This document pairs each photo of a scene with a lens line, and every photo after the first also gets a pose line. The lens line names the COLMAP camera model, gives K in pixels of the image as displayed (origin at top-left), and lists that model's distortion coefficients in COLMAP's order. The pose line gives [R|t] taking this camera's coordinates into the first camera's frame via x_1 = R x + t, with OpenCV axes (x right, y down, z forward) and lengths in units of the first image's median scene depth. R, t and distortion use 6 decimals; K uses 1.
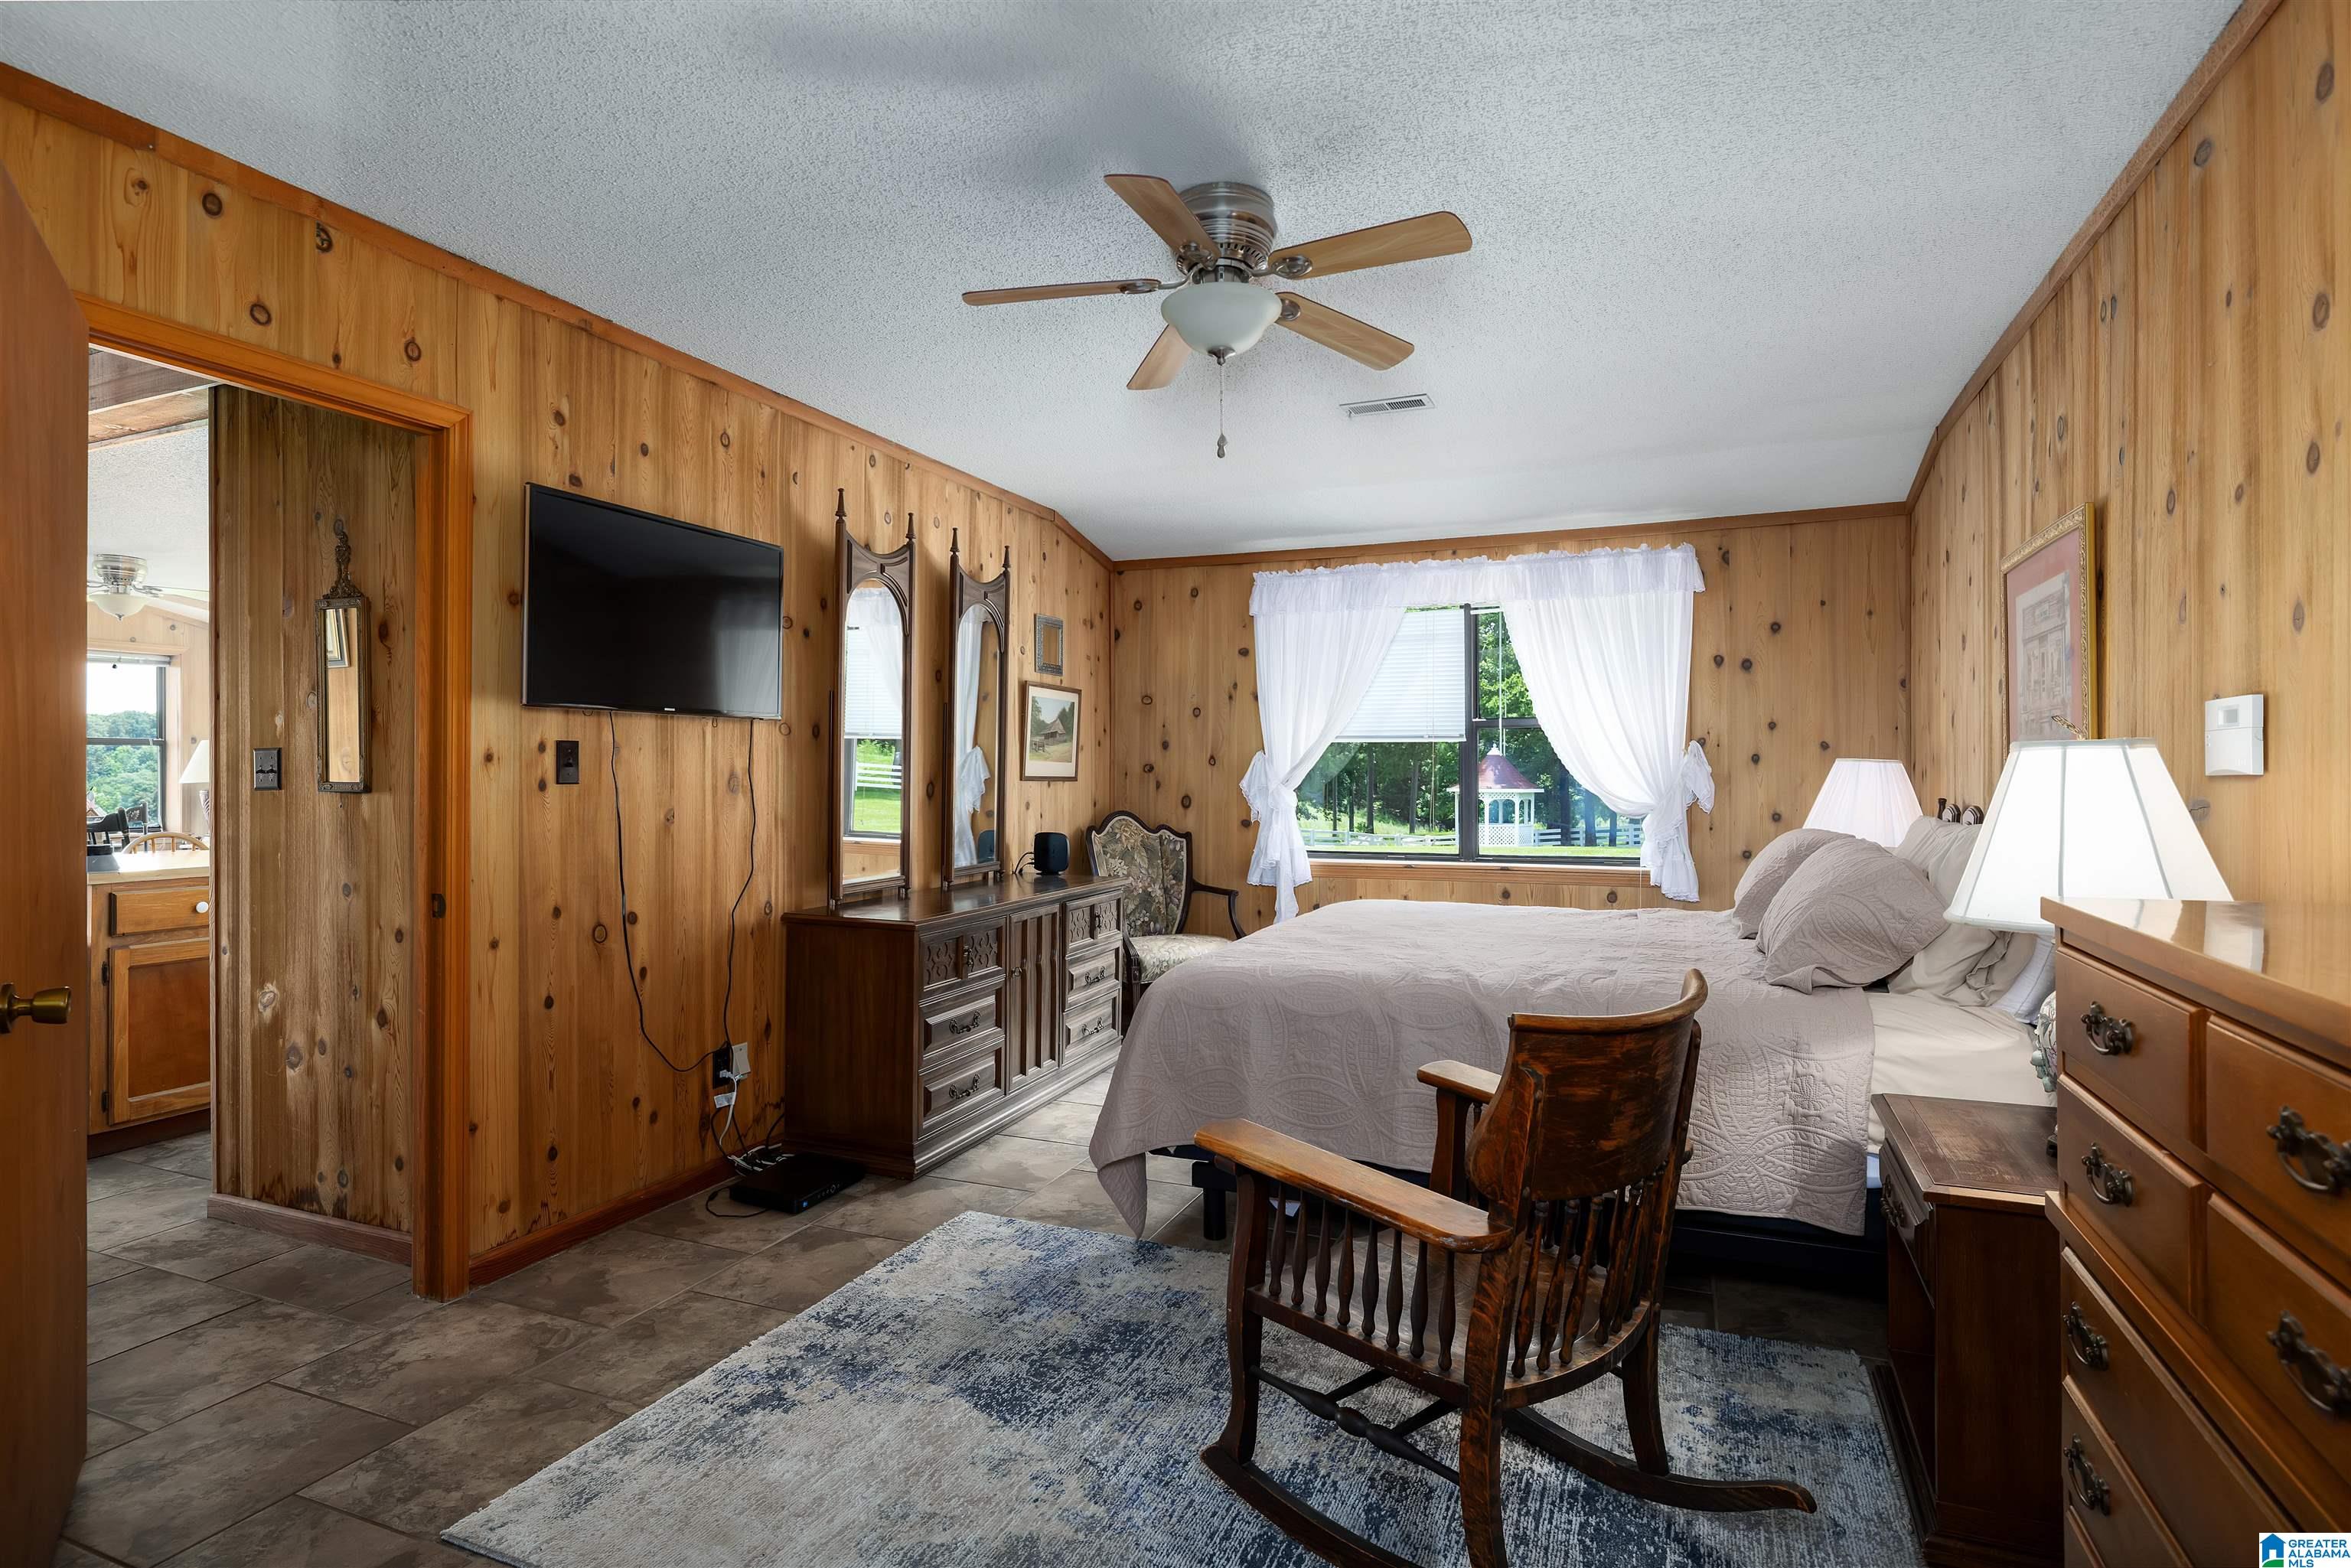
lens RADIAL K [[1249.3, 0, 1175.5], [0, 1249.3, 784.0], [0, 0, 1]] dist [0.000035, -0.000059]
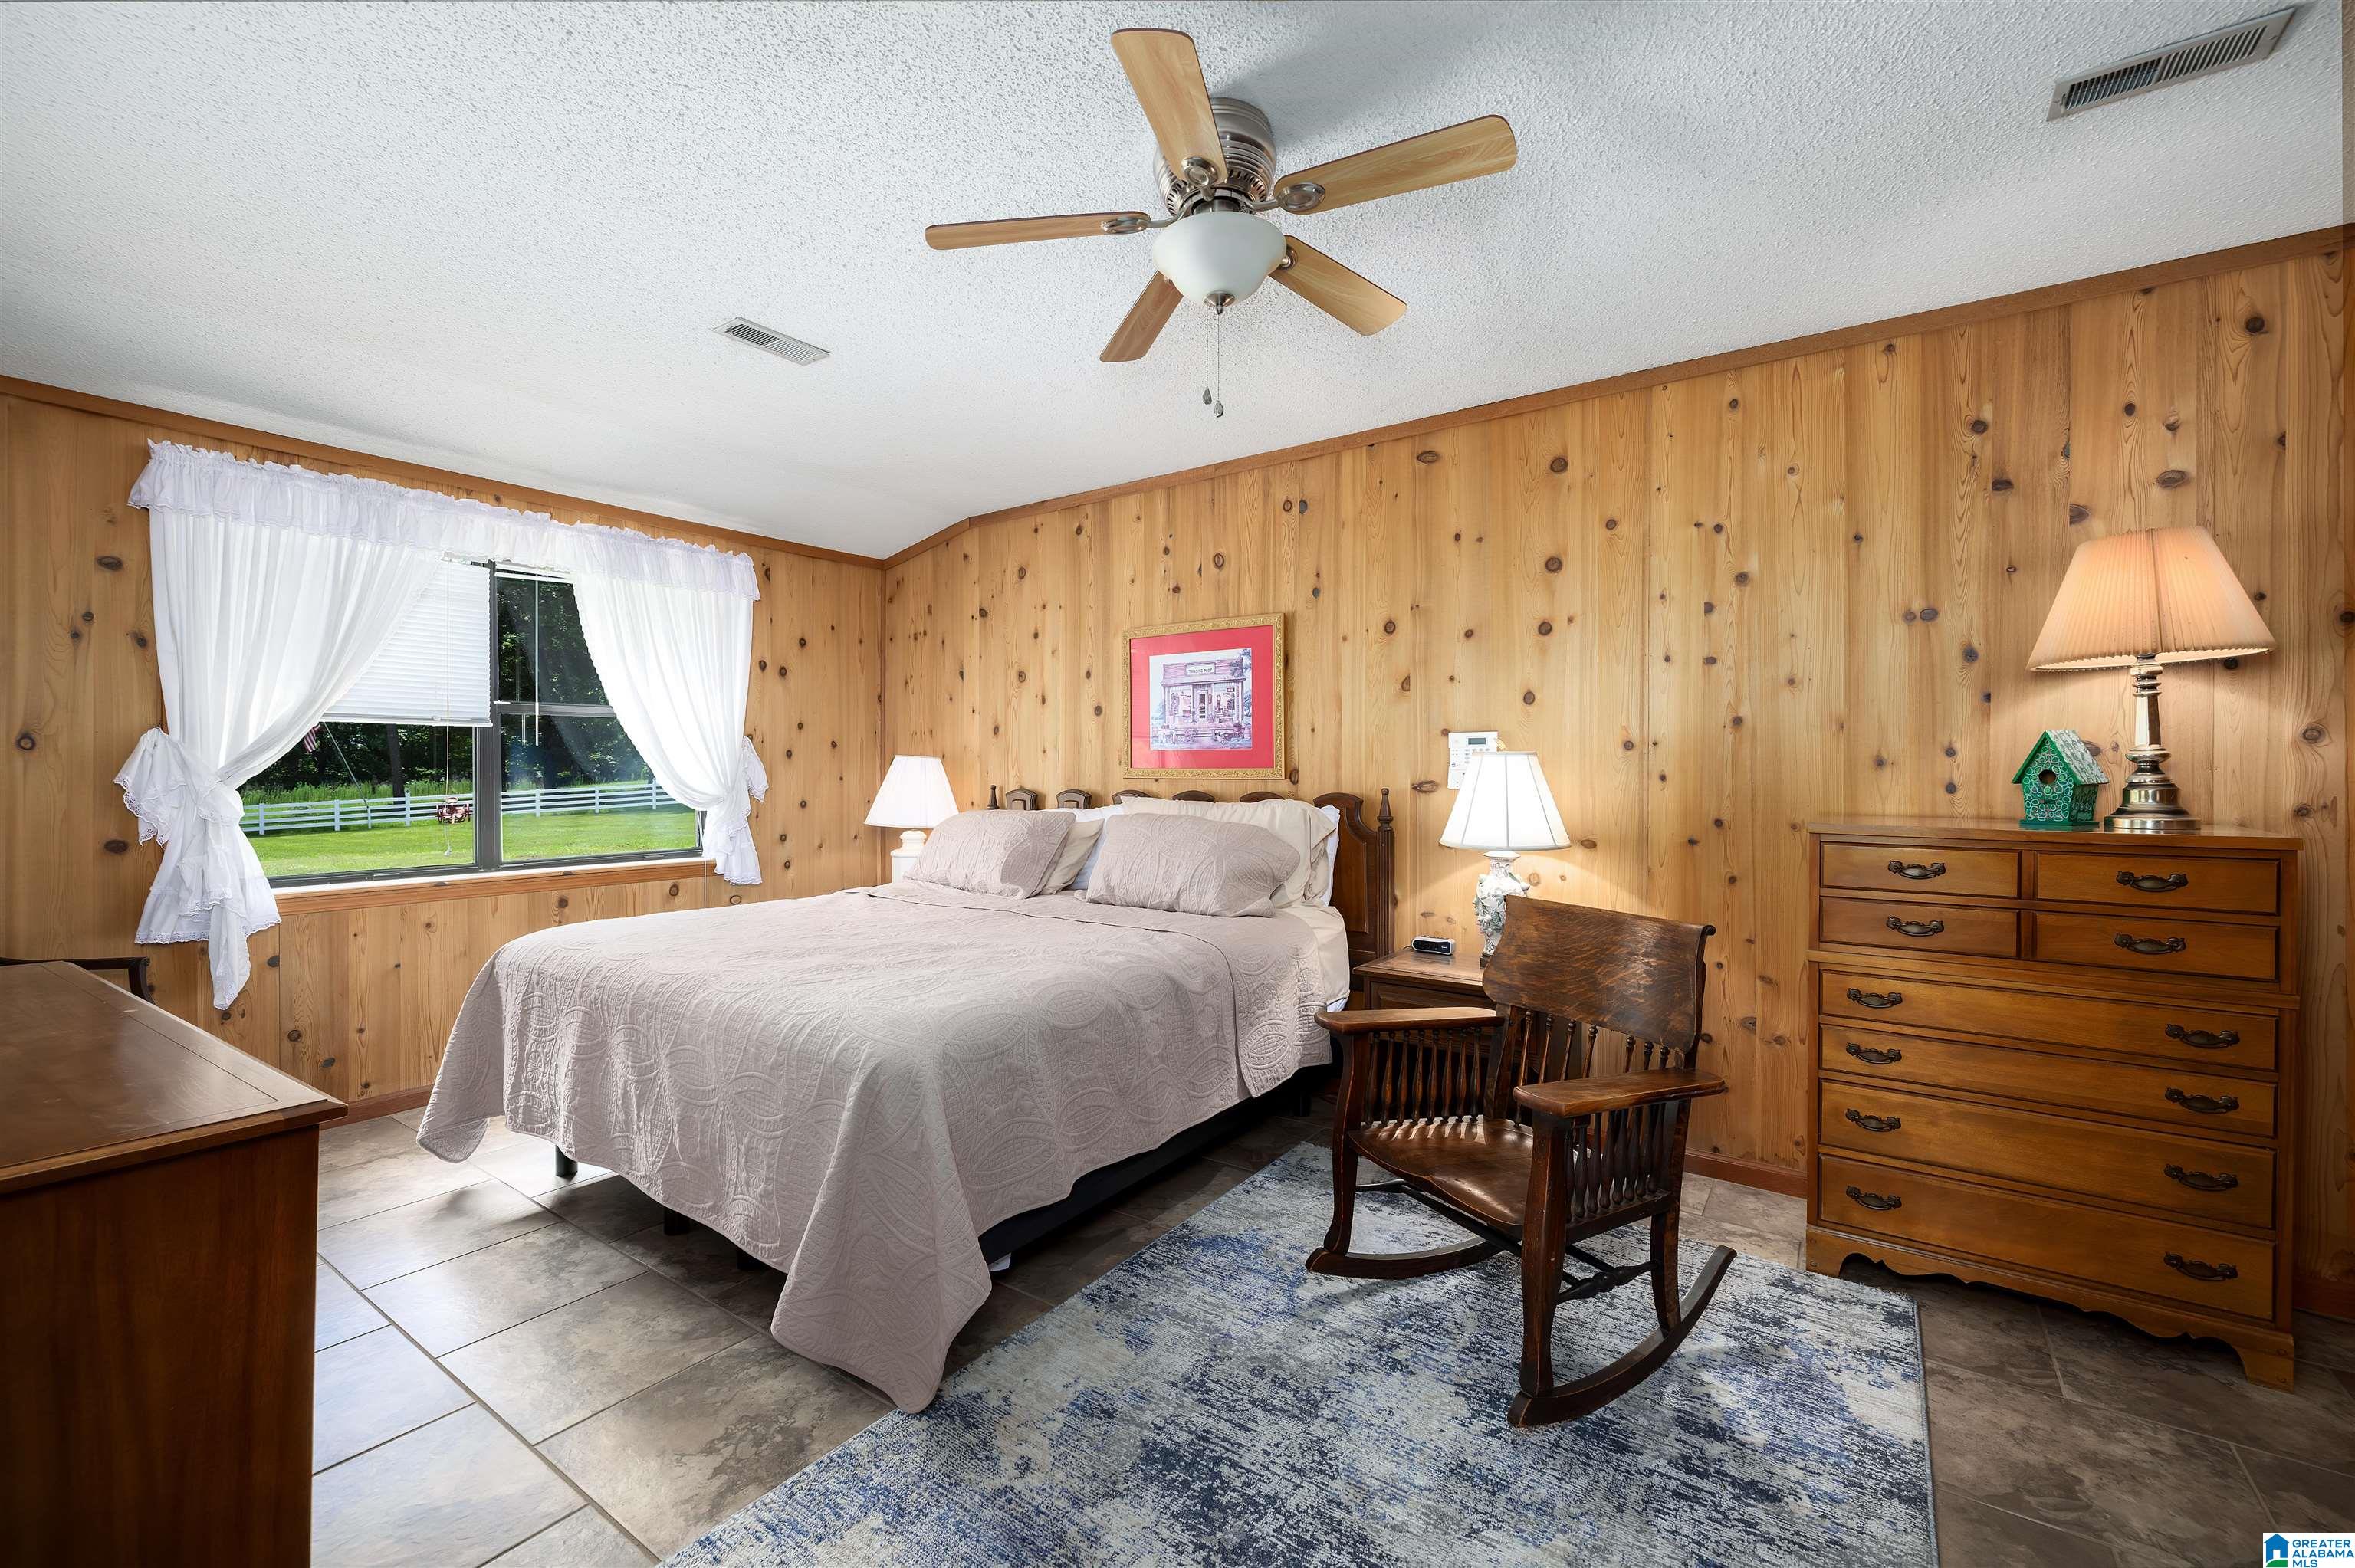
lens RADIAL K [[989.5, 0, 1173.6], [0, 989.5, 774.4], [0, 0, 1]] dist [-0.002467, -0.000312]
pose [[0.214474, -0.004276, 0.976720, -0.345567], [0.005759, 0.999979, 0.003113, -0.002264], [-0.976713, 0.004957, 0.214494, 0.452957]]
